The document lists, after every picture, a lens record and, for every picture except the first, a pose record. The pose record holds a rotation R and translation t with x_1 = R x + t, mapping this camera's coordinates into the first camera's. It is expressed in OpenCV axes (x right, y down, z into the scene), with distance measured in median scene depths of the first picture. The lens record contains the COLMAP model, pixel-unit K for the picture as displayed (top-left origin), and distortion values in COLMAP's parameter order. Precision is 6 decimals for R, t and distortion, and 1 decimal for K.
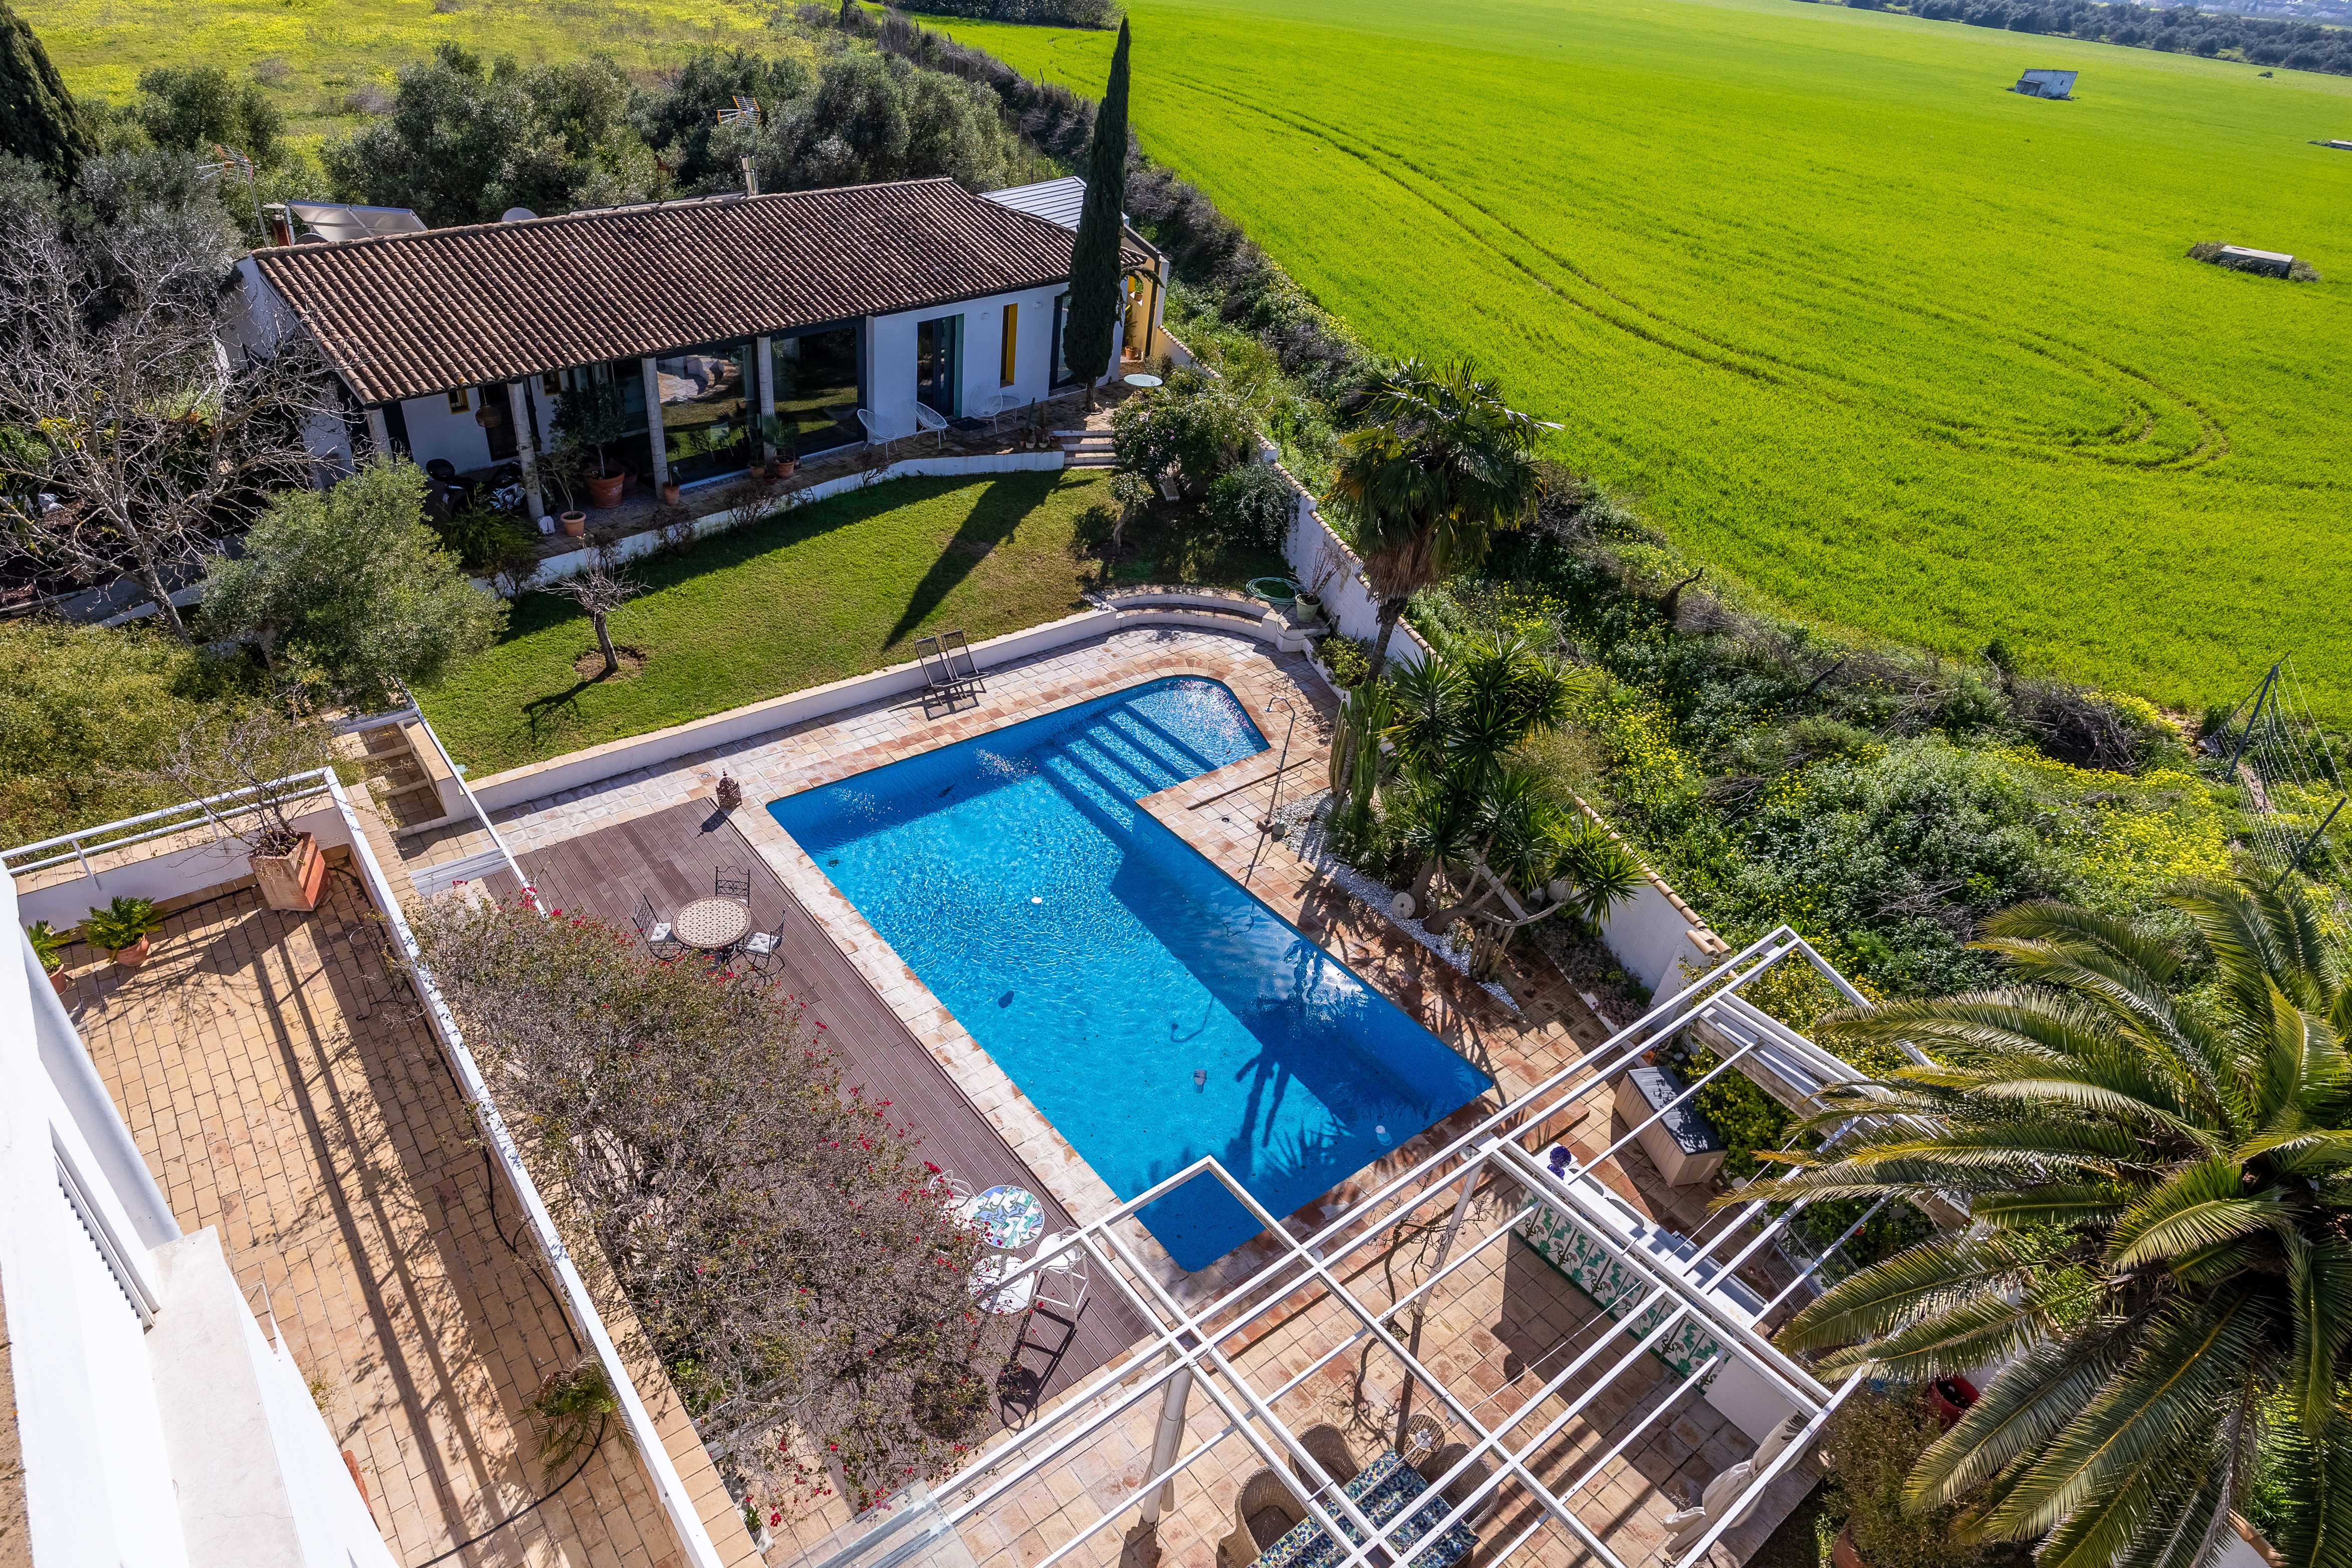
lens RADIAL K [[1204.9, 0, 1117.1], [0, 1204.9, 902.5], [0, 0, 1]] dist [-0.006842, -0.001032]
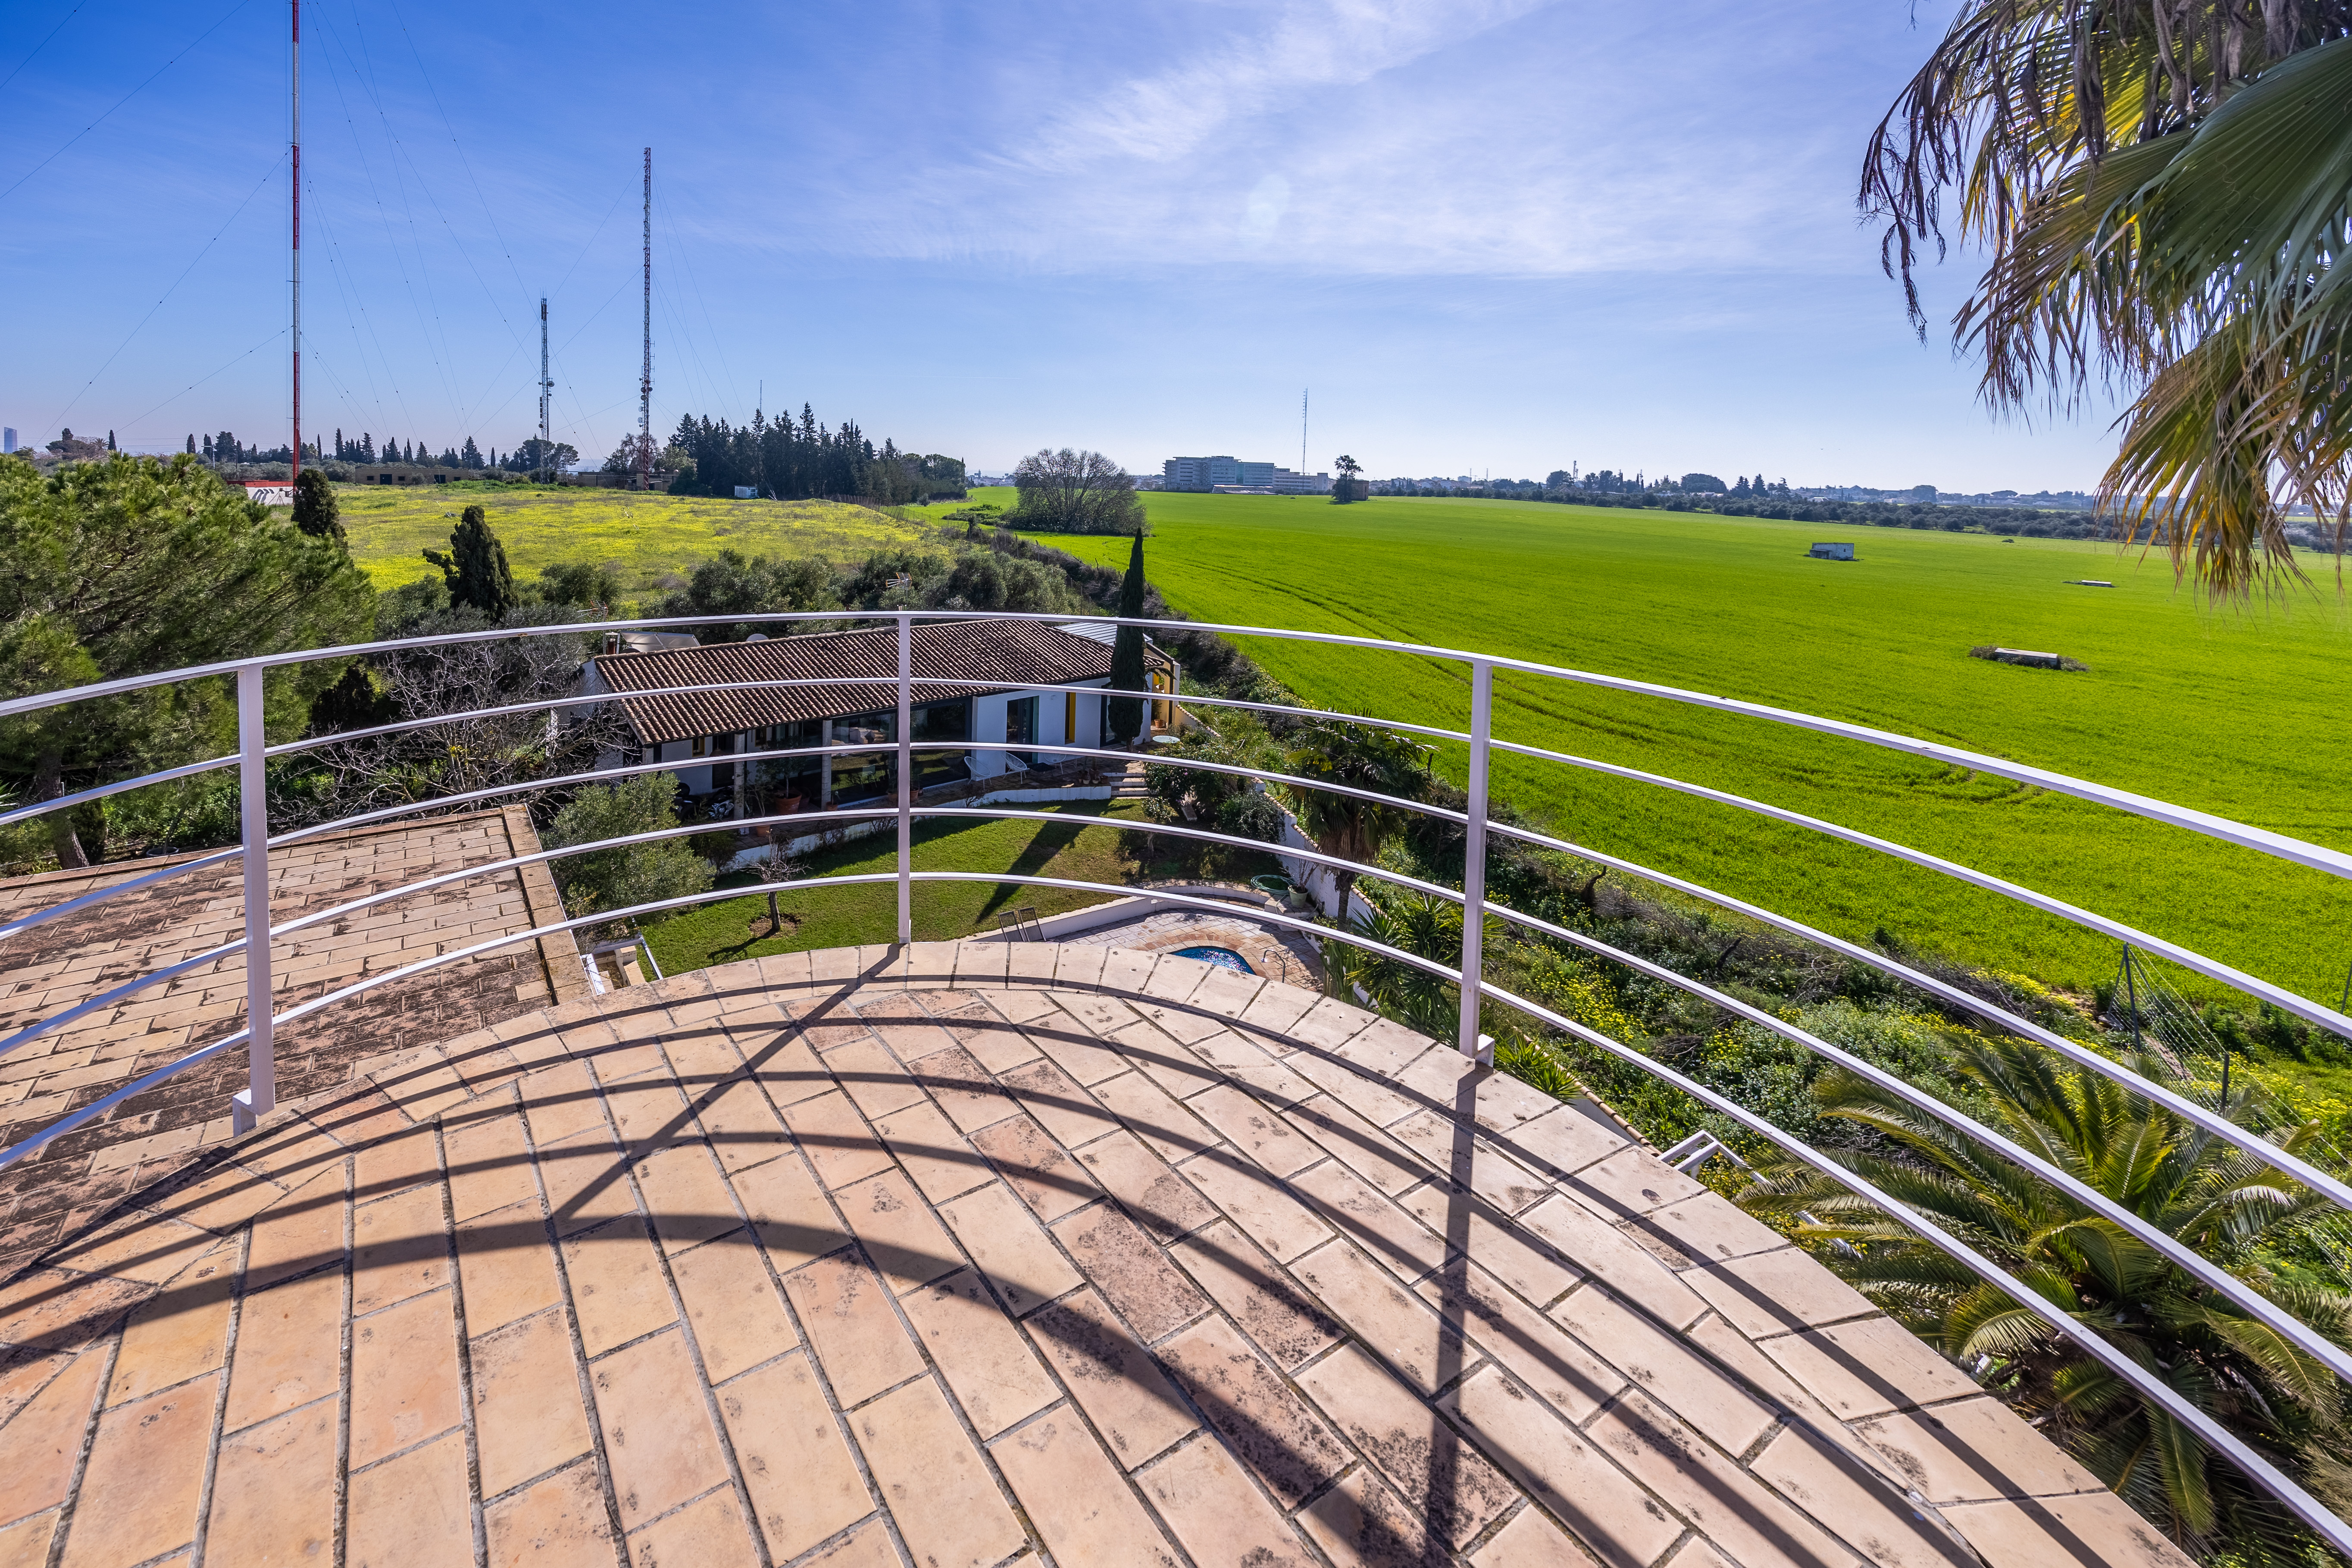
lens RADIAL K [[1024.5, 0, 1176.0], [0, 1024.5, 784.0], [0, 0, 1]] dist [-0.000902, -0.000661]
pose [[0.999603, -0.028189, -0.000383, 0.030071], [0.025865, 0.922414, -0.385335, 0.079883], [0.011216, 0.385172, 0.922777, -0.097679]]
